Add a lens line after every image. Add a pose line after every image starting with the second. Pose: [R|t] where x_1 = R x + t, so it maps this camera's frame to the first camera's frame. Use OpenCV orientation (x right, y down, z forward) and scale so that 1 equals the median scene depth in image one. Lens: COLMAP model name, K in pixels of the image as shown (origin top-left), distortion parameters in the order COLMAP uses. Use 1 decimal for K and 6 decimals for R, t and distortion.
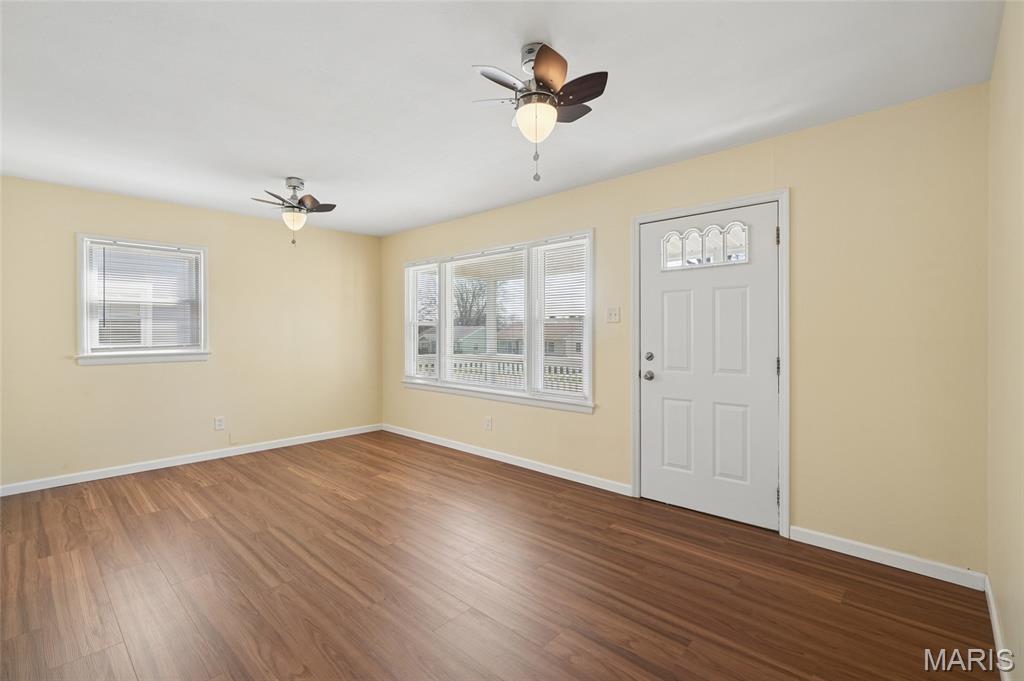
lens RADIAL K [[462.7, 0, 513.9], [0, 462.7, 335.2], [0, 0, 1]] dist [-0.015050, 0.007530]
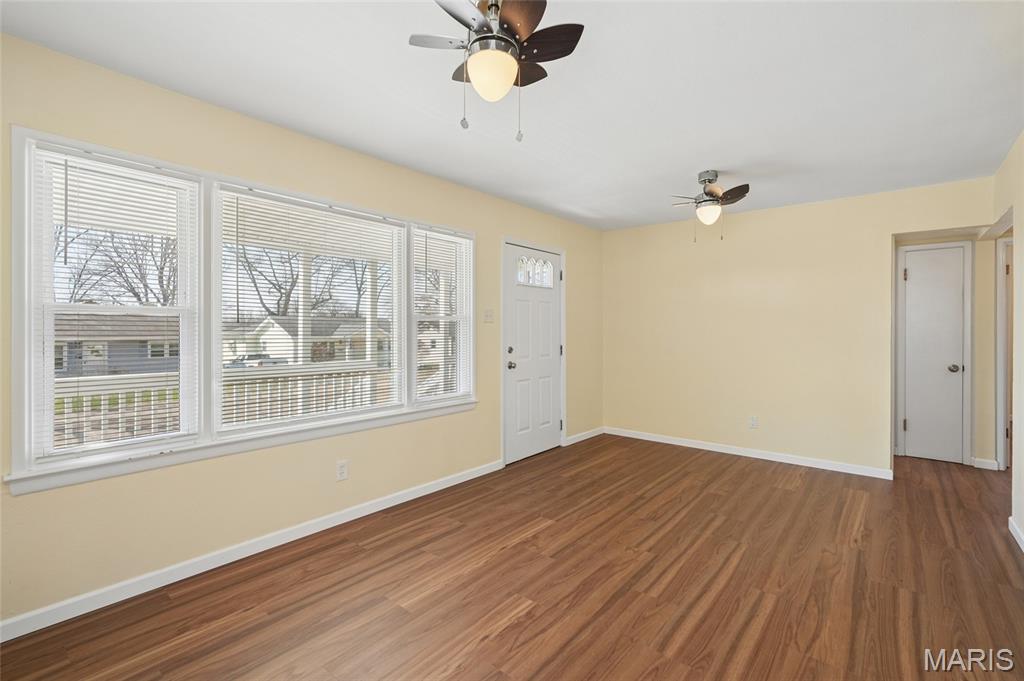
lens RADIAL K [[464.5, 0, 513.1], [0, 464.5, 331.4], [0, 0, 1]] dist [-0.016124, 0.010651]
pose [[-0.058401, -0.003547, 0.998287, -0.935295], [0.006978, 0.999968, 0.003961, -0.009221], [-0.998269, 0.007197, -0.058374, 1.029036]]
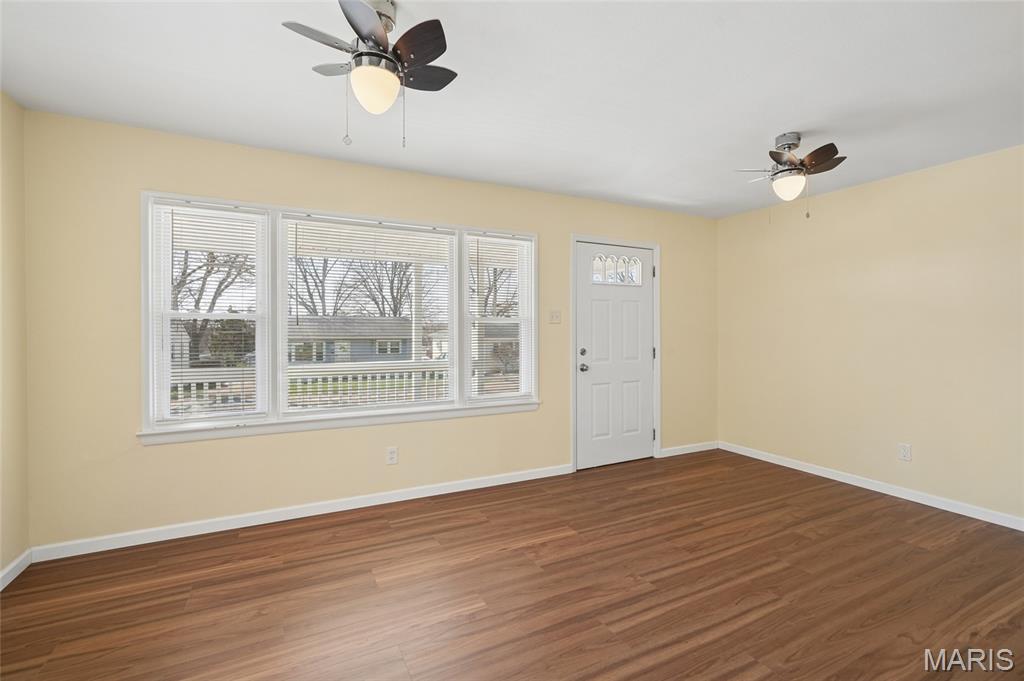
lens RADIAL K [[462.7, 0, 513.9], [0, 462.7, 335.2], [0, 0, 1]] dist [-0.015050, 0.007530]
pose [[0.341159, -0.008968, 0.939963, -0.881281], [0.007376, 0.999949, 0.006863, -0.007401], [-0.939977, 0.004592, 0.341208, 0.729537]]
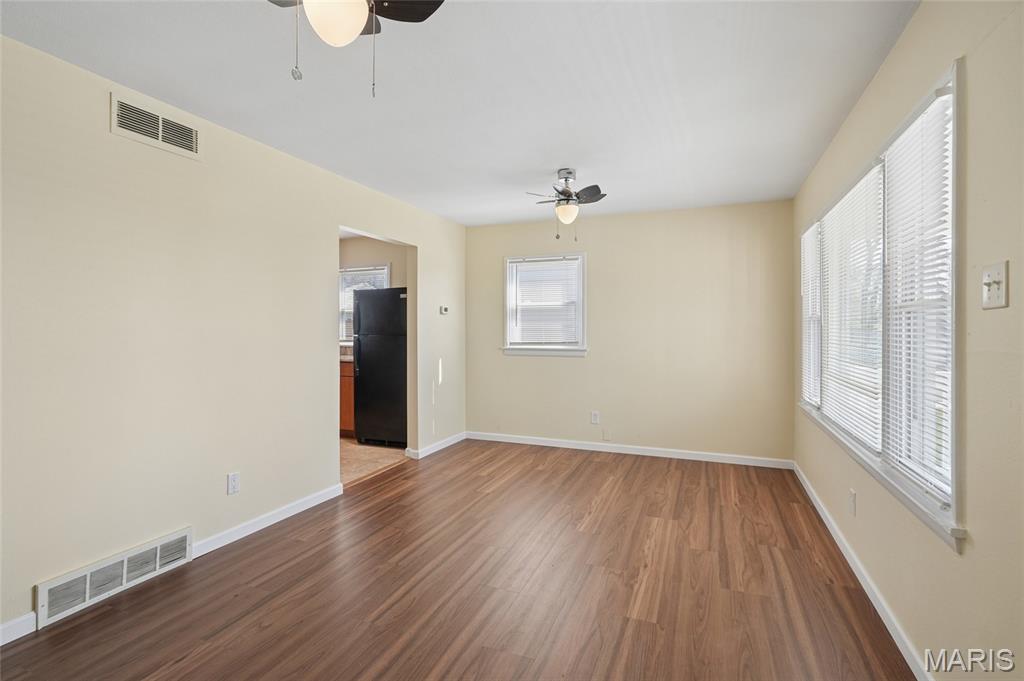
lens RADIAL K [[489.5, 0, 514.3], [0, 489.5, 328.9], [0, 0, 1]] dist [-0.002845, -0.000287]
pose [[0.357605, 0.001639, -0.933872, 0.435647], [-0.012002, 0.999924, -0.002841, -0.007114], [0.933796, 0.012224, 0.357597, 0.549182]]
